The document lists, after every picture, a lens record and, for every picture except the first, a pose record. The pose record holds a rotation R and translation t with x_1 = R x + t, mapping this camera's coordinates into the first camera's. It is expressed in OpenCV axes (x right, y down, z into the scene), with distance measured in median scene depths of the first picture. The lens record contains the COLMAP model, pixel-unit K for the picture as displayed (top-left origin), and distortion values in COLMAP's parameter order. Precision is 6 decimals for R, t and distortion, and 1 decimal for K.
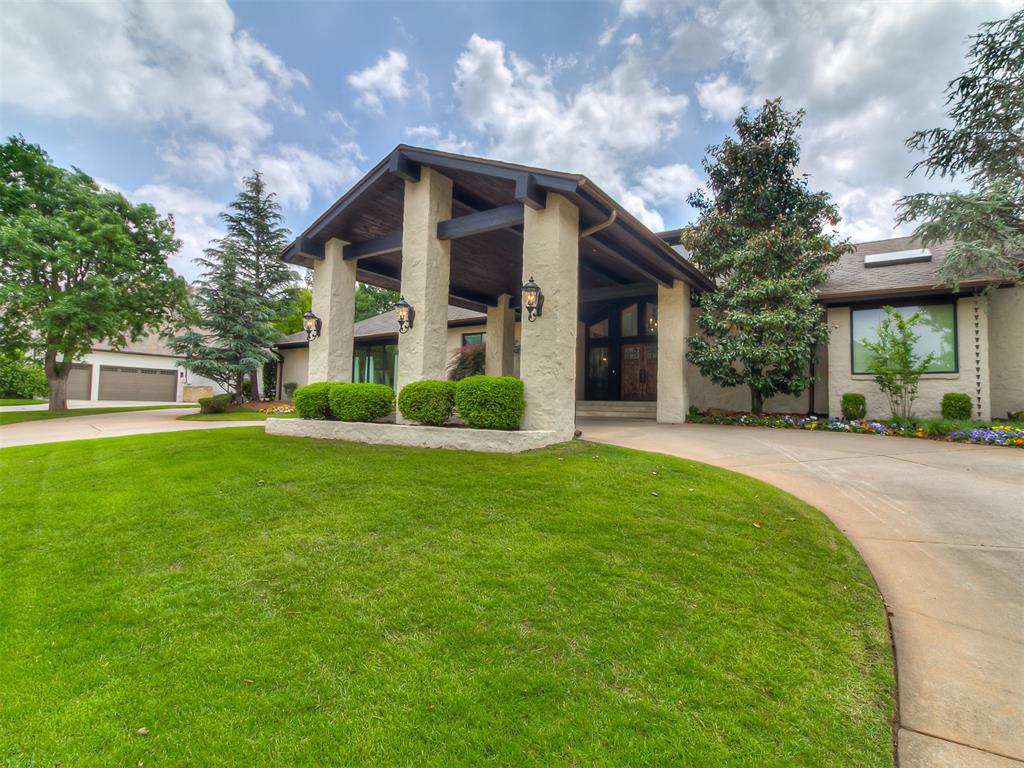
lens RADIAL K [[521.6, 0, 545.2], [0, 521.6, 378.6], [0, 0, 1]] dist [0.003052, 0.006503]
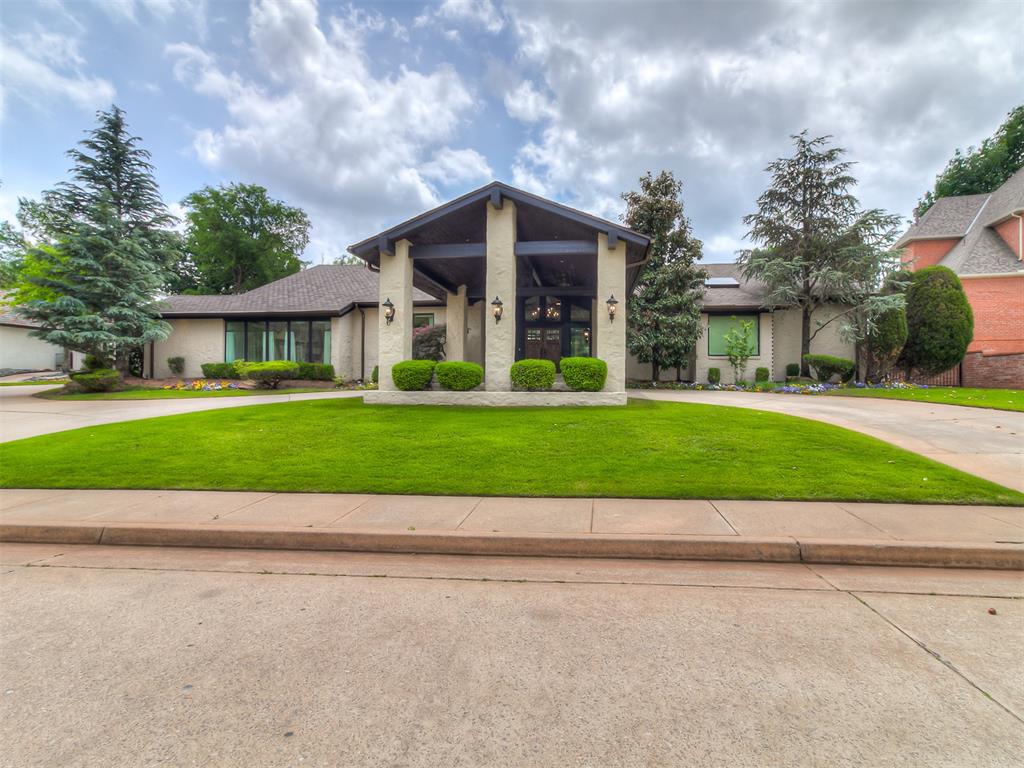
lens RADIAL K [[521.6, 0, 545.5], [0, 521.6, 381.0], [0, 0, 1]] dist [0.003052, 0.006503]
pose [[0.880363, -0.016122, 0.474026, -0.664993], [-0.012144, 0.998328, 0.056509, -0.015264], [-0.474145, -0.055505, 0.878696, -0.204786]]
